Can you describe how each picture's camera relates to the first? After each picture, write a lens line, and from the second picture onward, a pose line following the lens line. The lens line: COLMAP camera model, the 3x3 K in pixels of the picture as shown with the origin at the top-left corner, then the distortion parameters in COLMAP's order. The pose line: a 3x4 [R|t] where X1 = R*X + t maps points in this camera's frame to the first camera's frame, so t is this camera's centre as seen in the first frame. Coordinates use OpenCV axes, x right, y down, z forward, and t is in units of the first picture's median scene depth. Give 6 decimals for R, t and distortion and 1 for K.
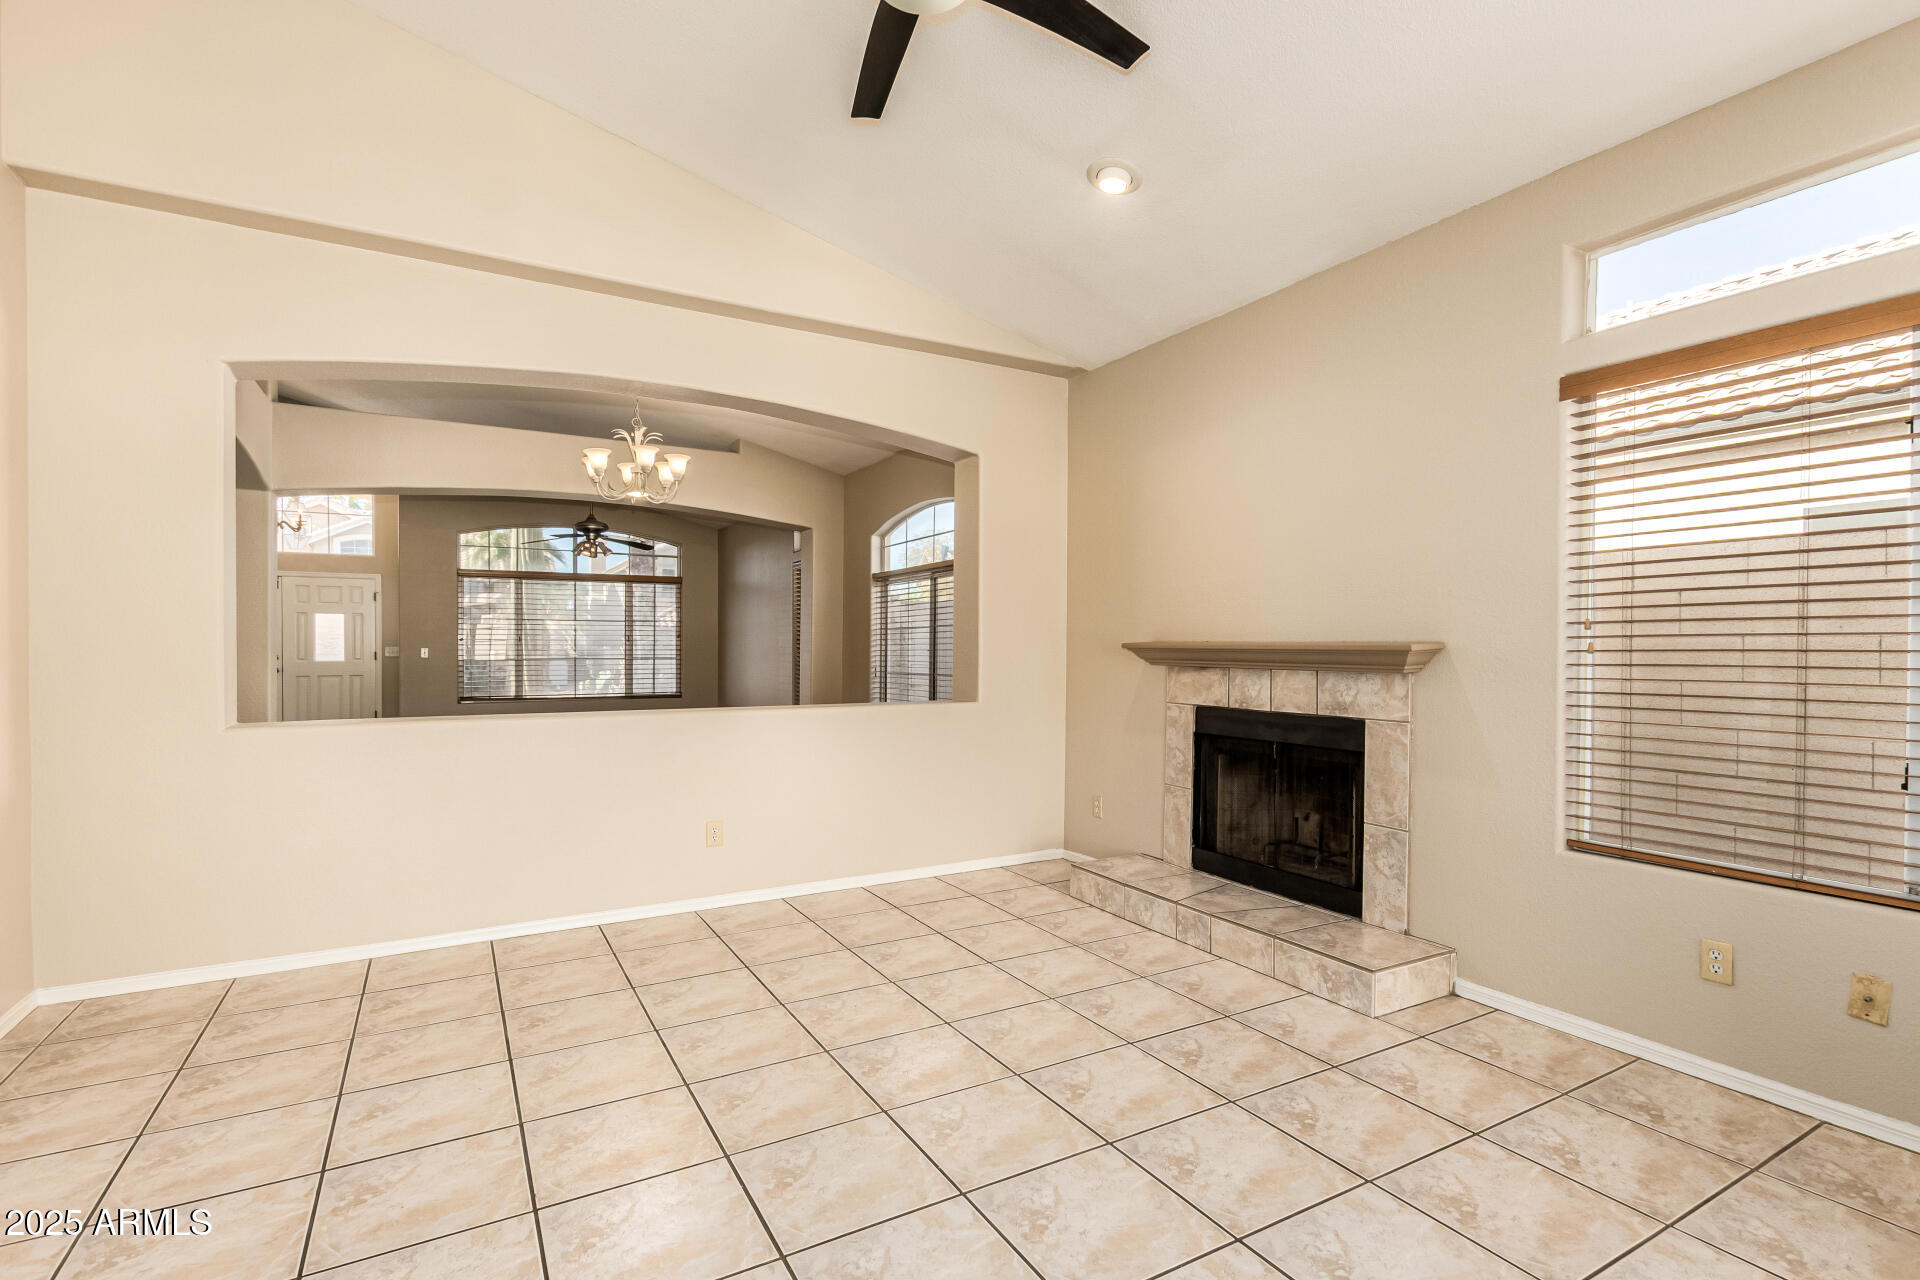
lens RADIAL K [[885.3, 0, 960.0], [0, 885.3, 640.0], [0, 0, 1]] dist [-0.001008, -0.000677]
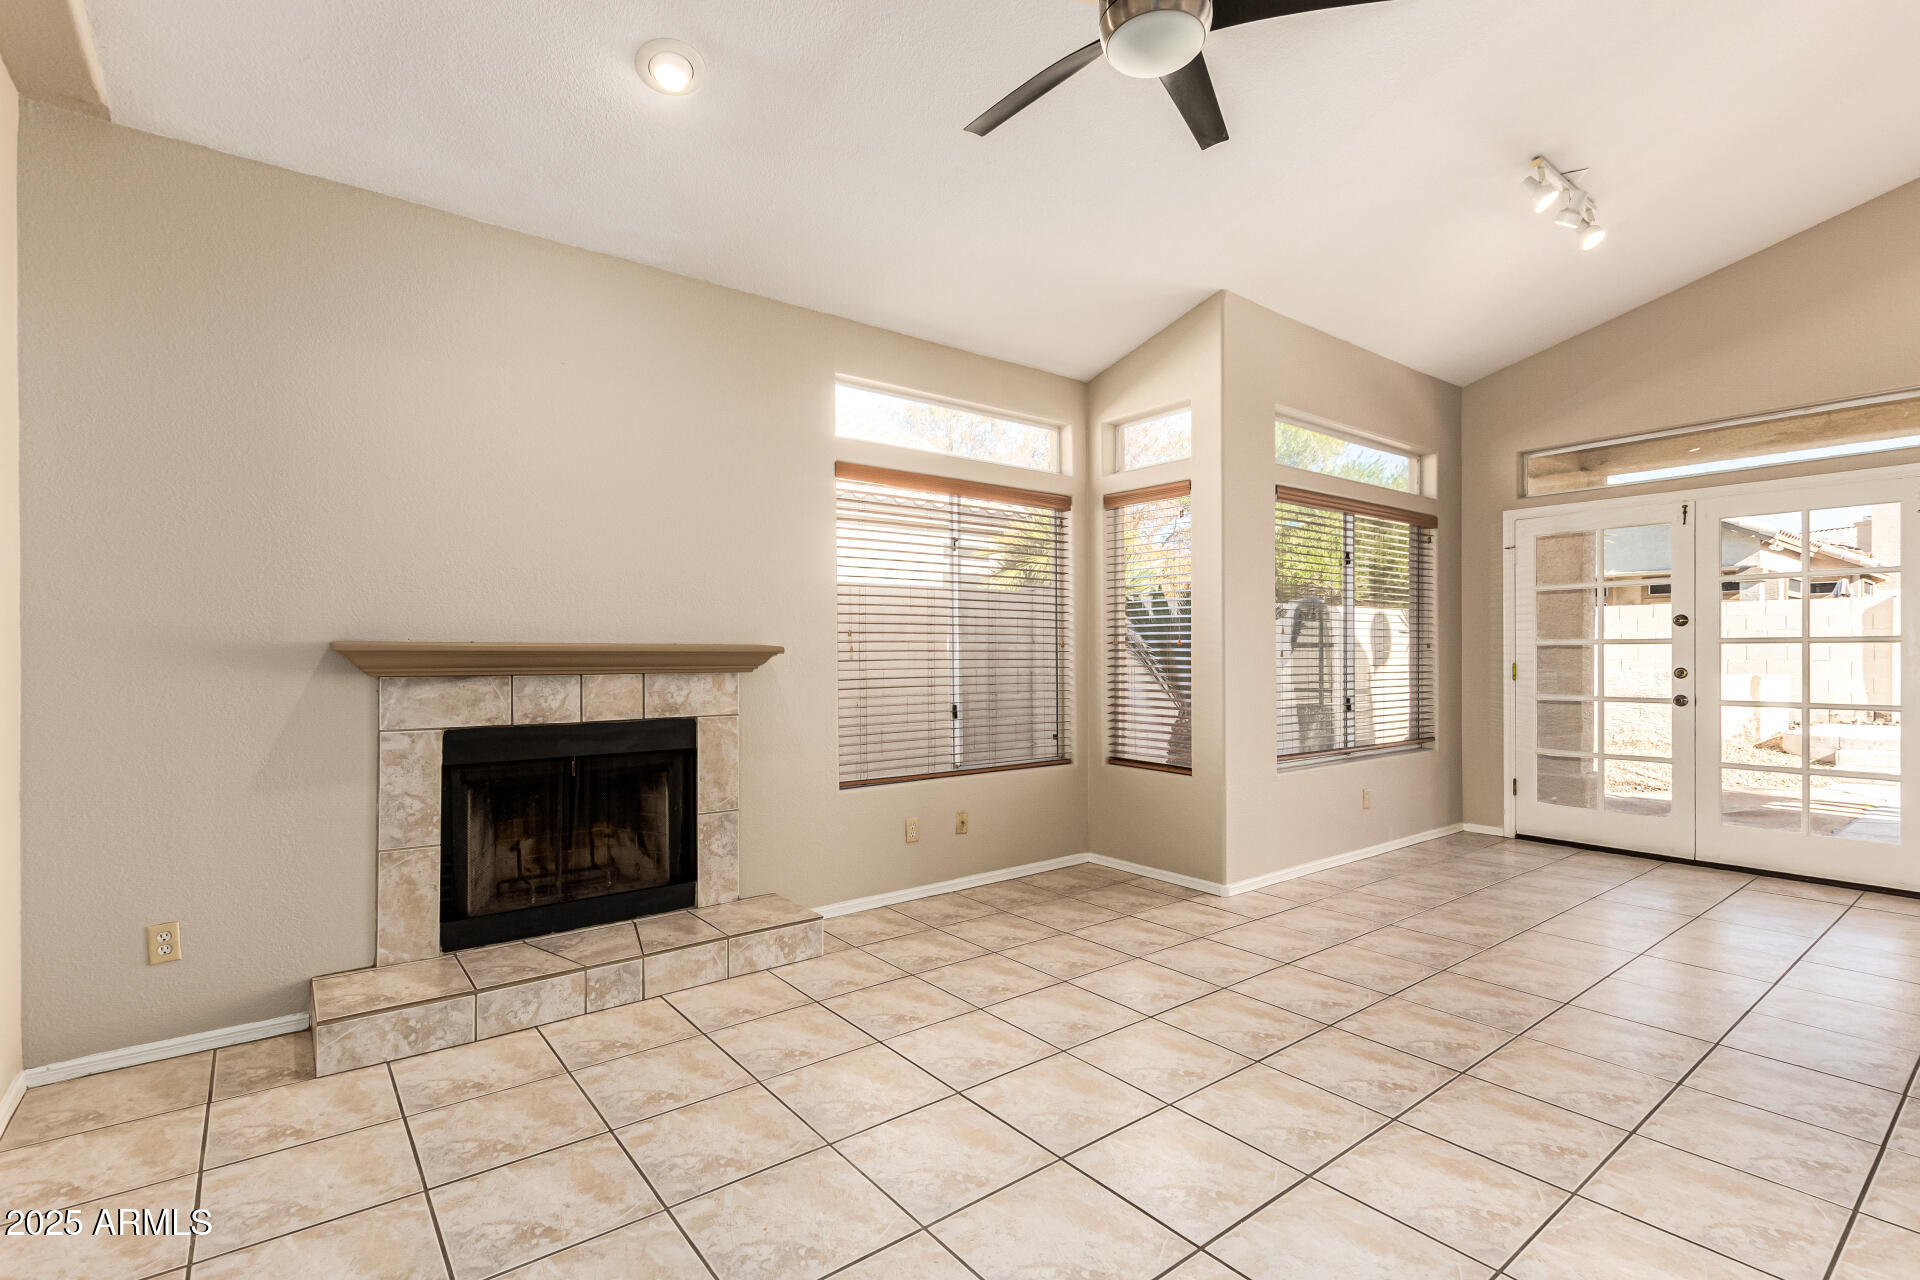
lens RADIAL K [[902.6, 0, 1011.0], [0, 902.6, 645.0], [0, 0, 1]] dist [0.000651, 0.000056]
pose [[-0.172372, -0.000865, 0.985032, -0.667292], [-0.009331, 0.999956, -0.000755, 0.000806], [-0.984988, -0.009322, -0.172372, 0.810995]]
